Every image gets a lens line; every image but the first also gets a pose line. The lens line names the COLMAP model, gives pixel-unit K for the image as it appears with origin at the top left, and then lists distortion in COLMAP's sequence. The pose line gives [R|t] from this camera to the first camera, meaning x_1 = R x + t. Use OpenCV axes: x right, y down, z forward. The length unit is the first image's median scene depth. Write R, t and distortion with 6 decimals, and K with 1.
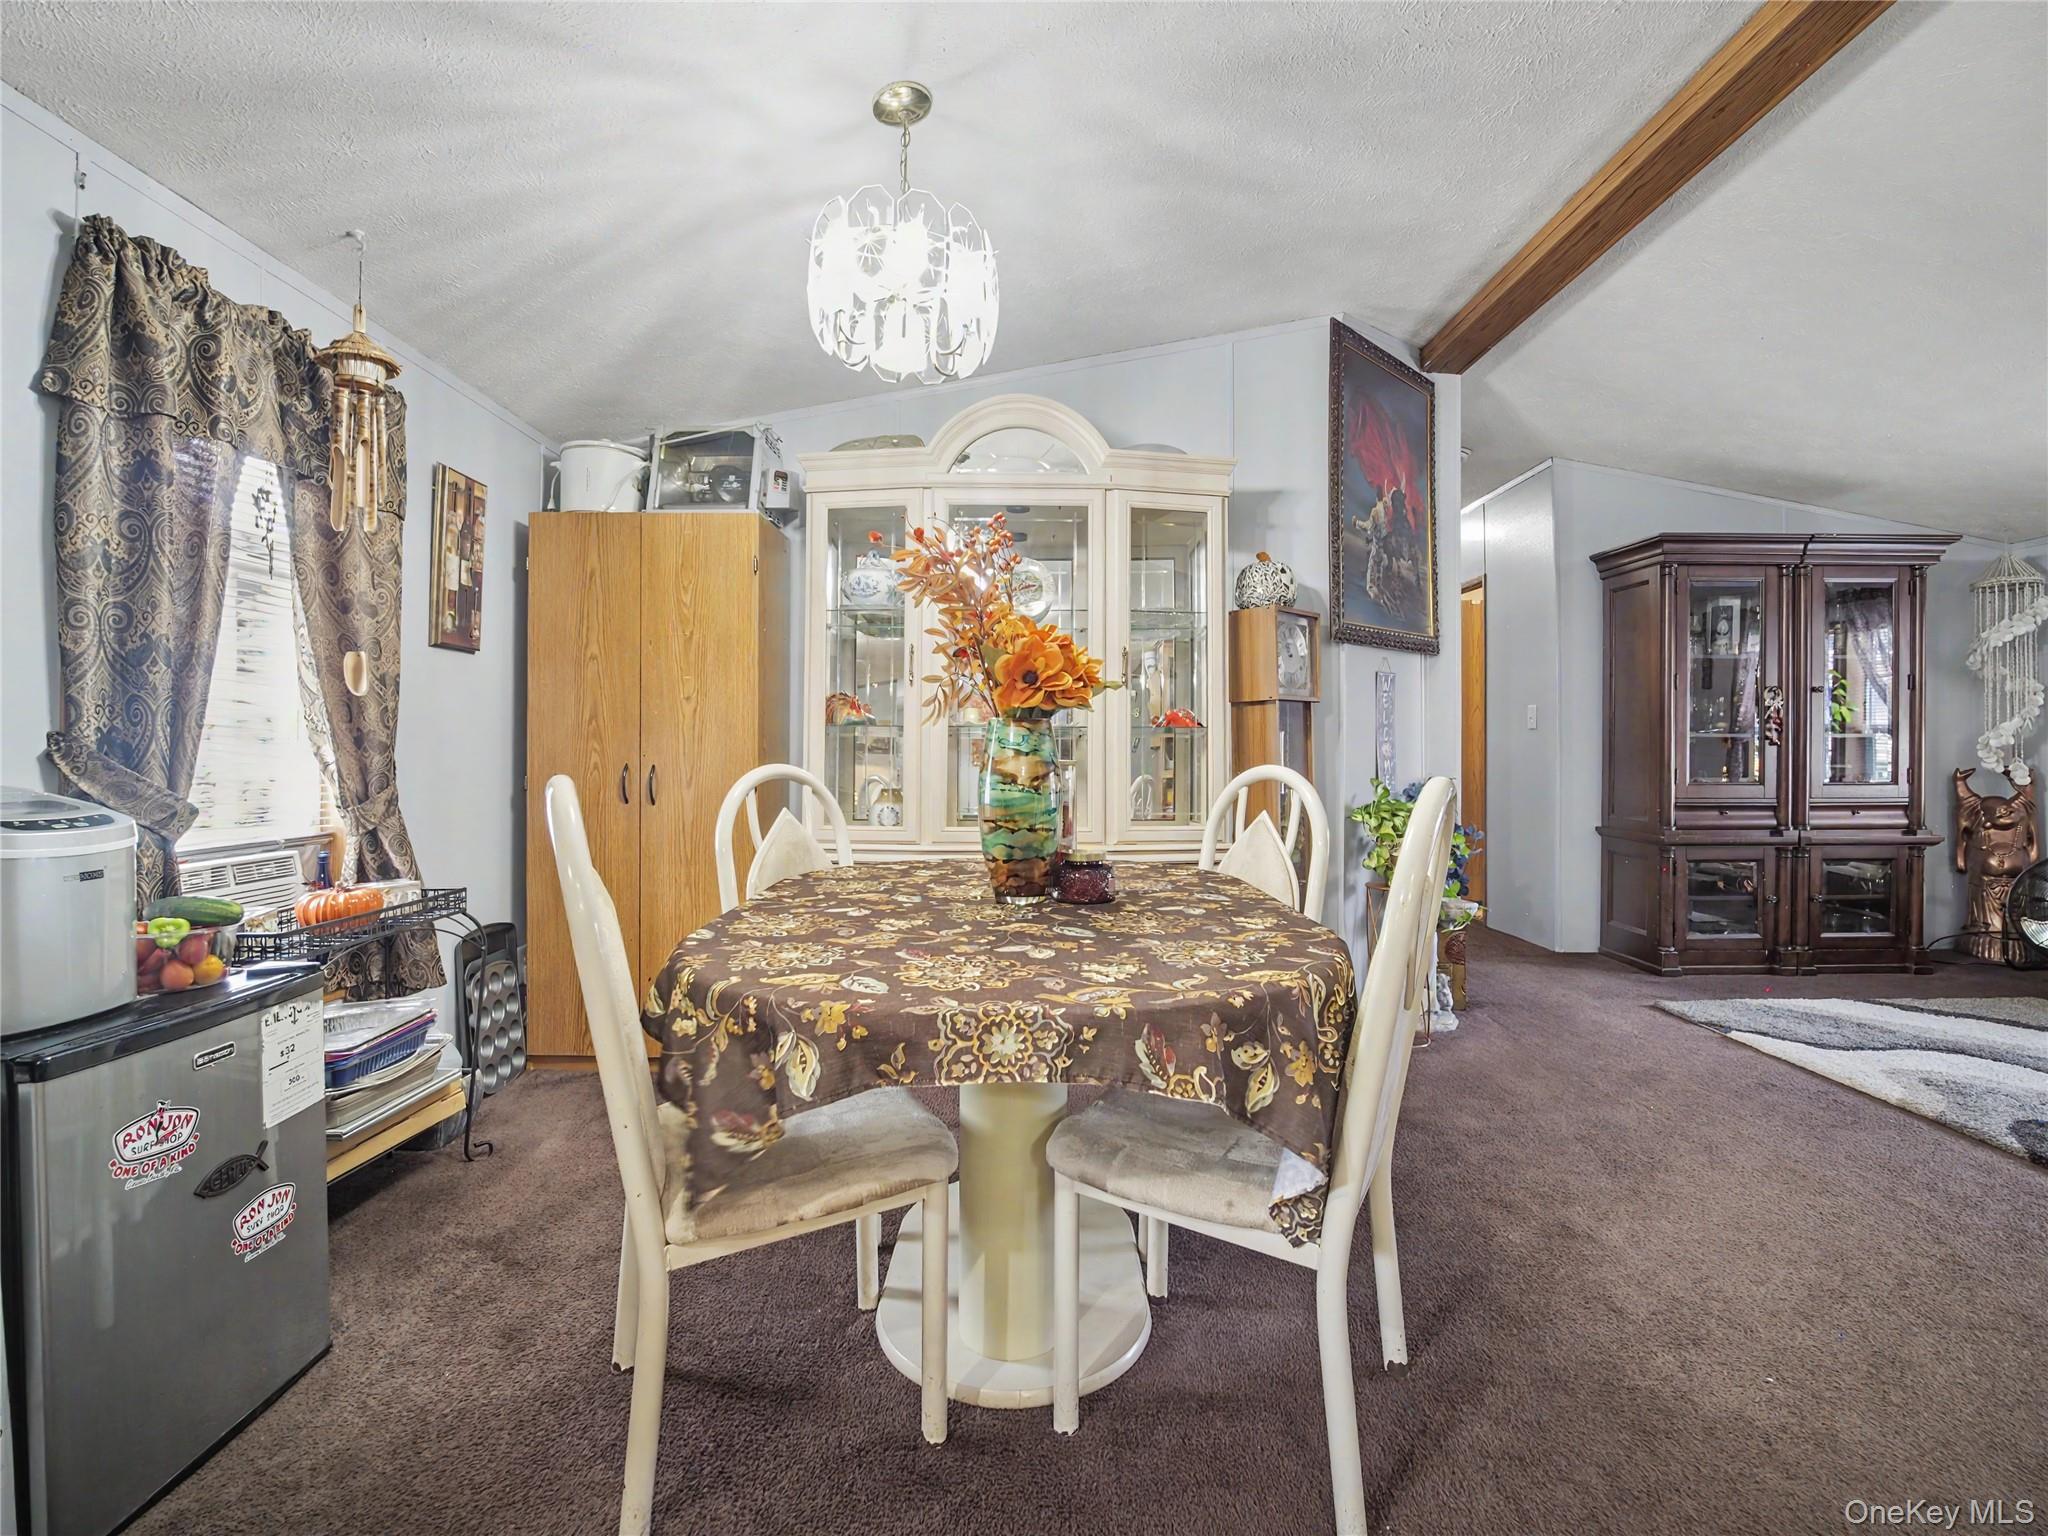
lens RADIAL K [[935.1, 0, 1027.8], [0, 935.1, 749.9], [0, 0, 1]] dist [-0.017337, -0.001099]
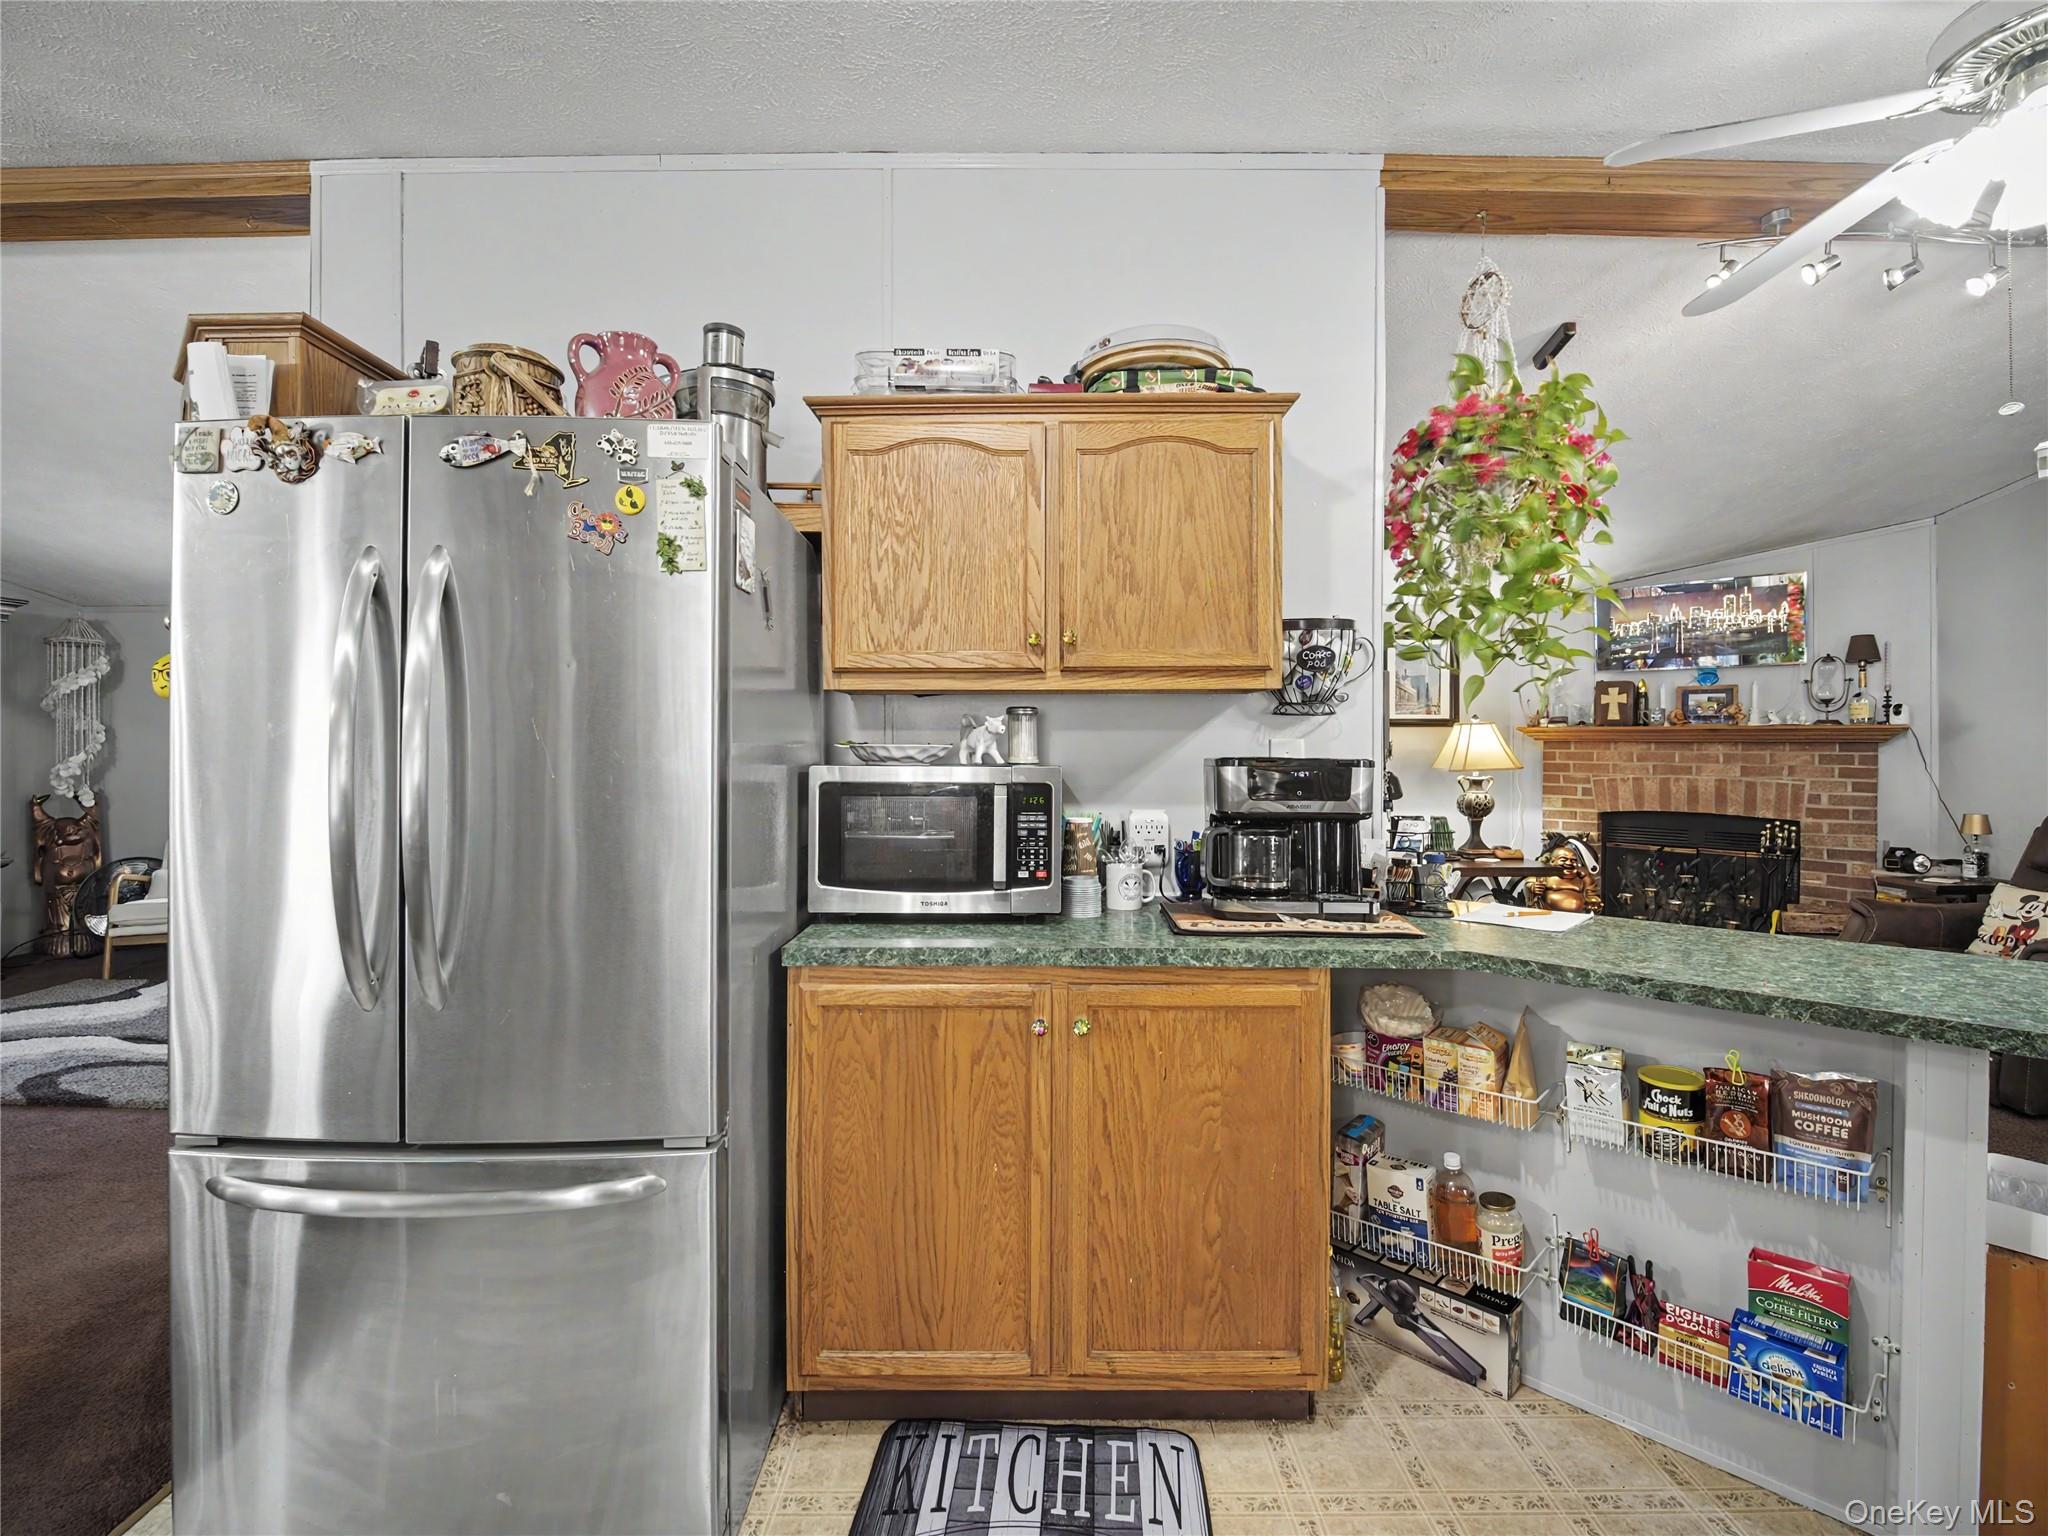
lens RADIAL K [[935.1, 0, 1024.4], [0, 935.1, 747.6], [0, 0, 1]] dist [-0.017337, -0.001099]
pose [[0.006455, -0.006090, 0.999961, -0.139822], [-0.000778, 0.999981, 0.006095, -0.052068], [-0.999979, -0.000818, 0.006450, -0.276095]]
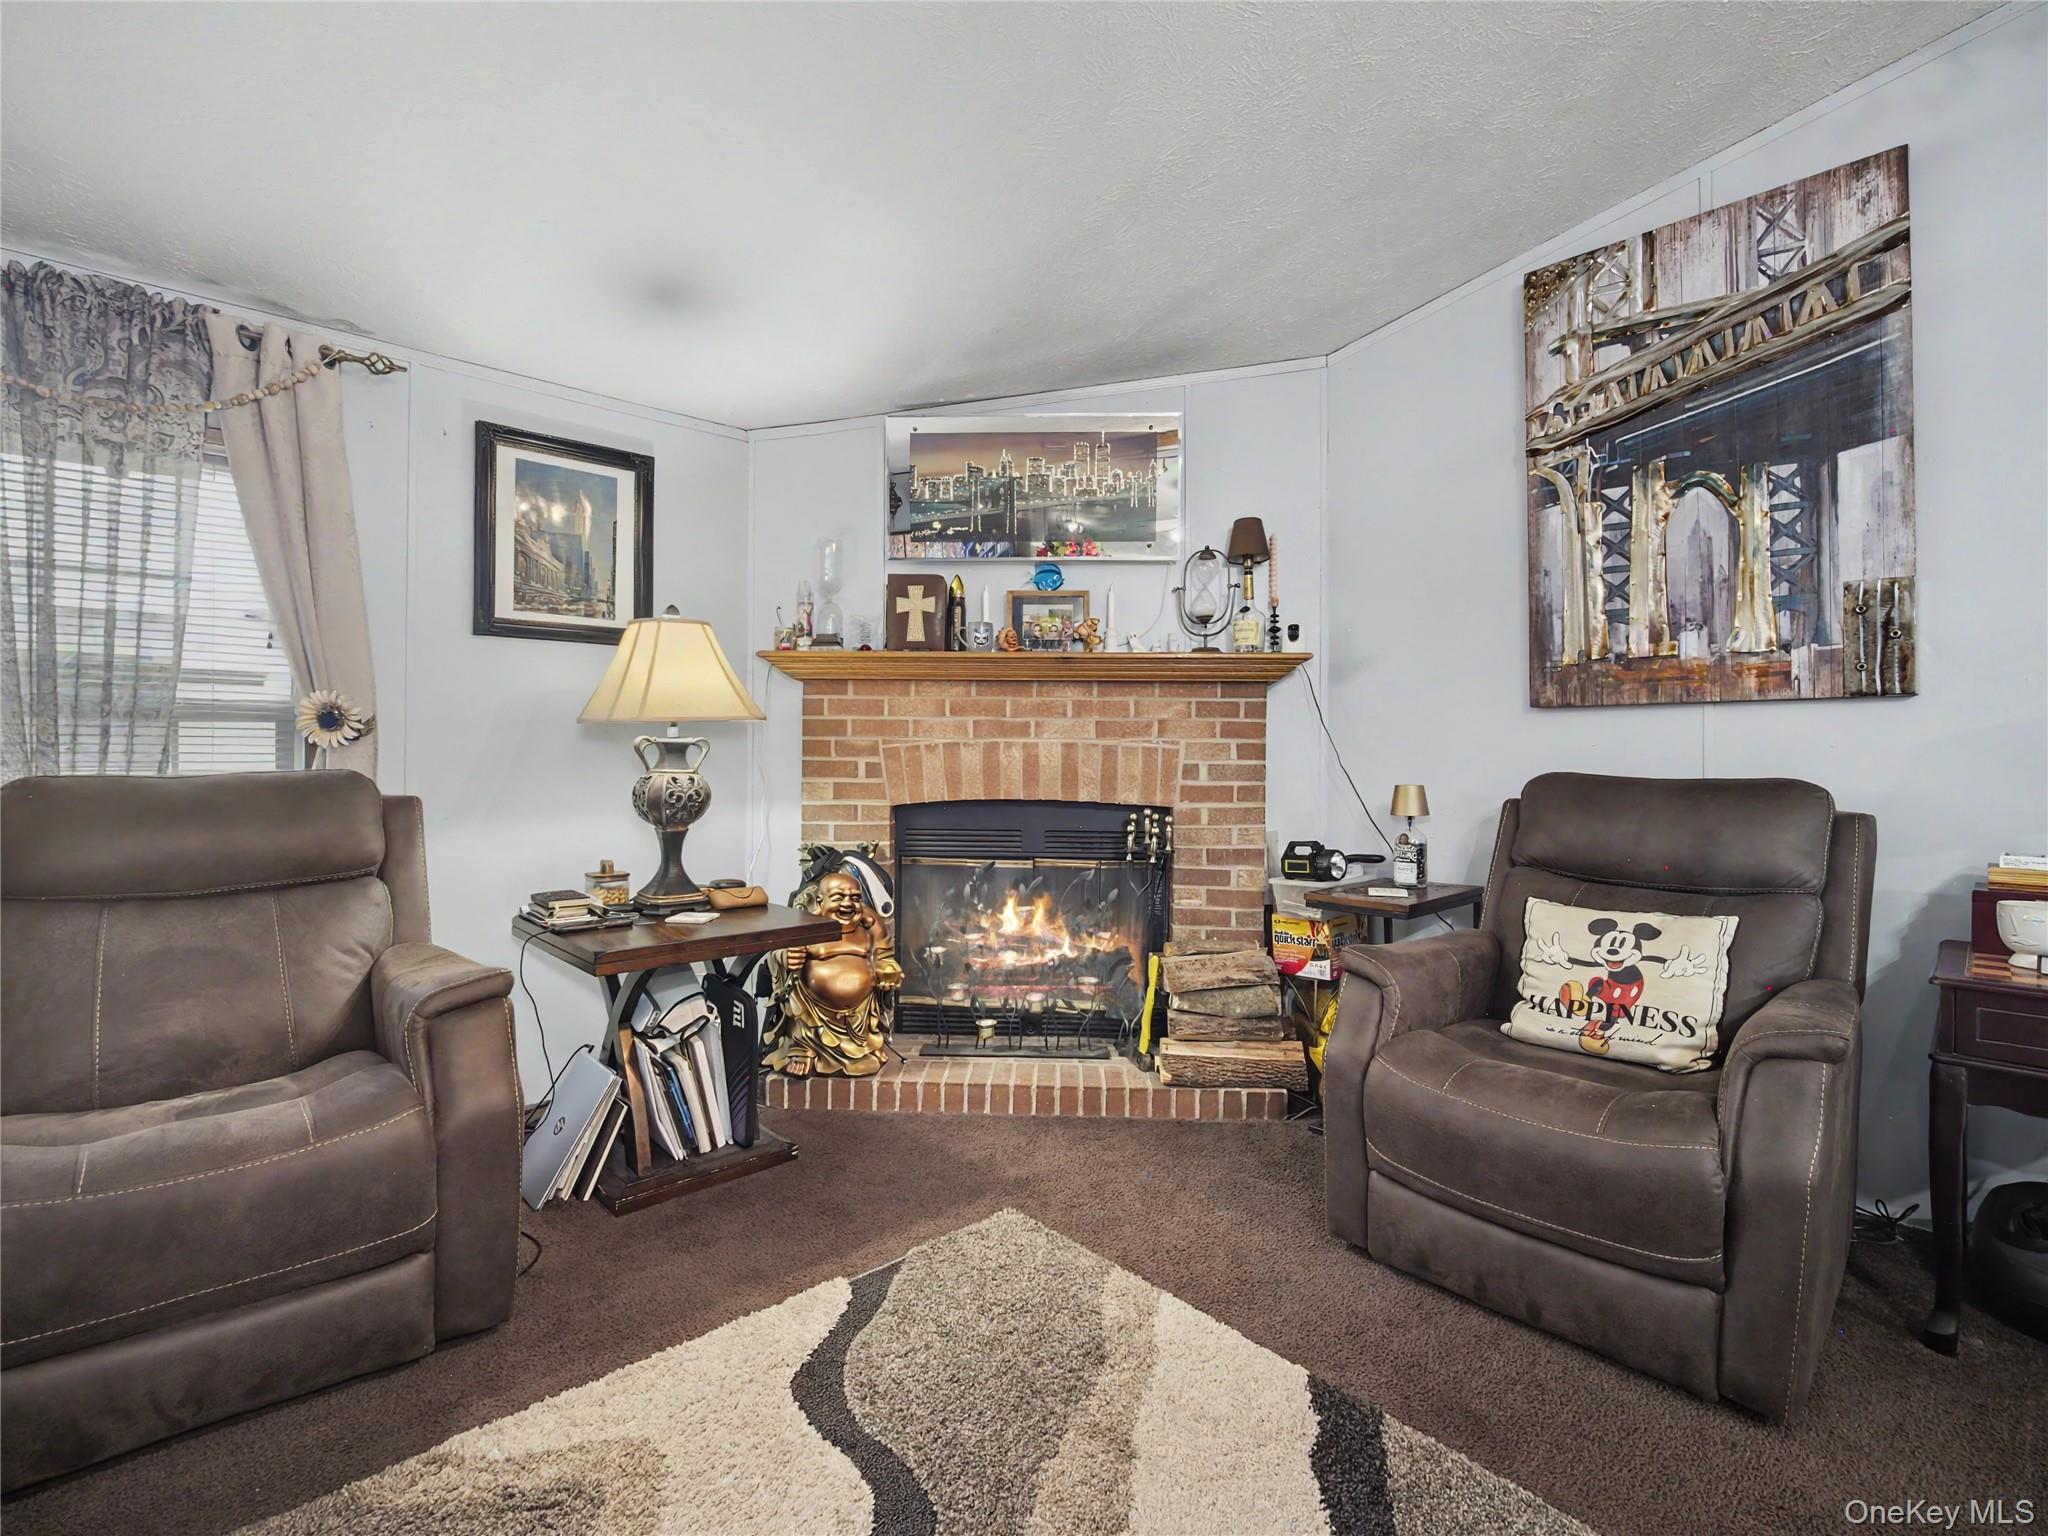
lens RADIAL K [[935.1, 0, 1030.6], [0, 935.1, 756.7], [0, 0, 1]] dist [-0.017337, -0.001099]
pose [[-0.675796, -0.006867, 0.737057, 0.502330], [-0.005630, 0.999976, 0.004155, -0.000242], [-0.737067, -0.001342, -0.675818, -0.628761]]
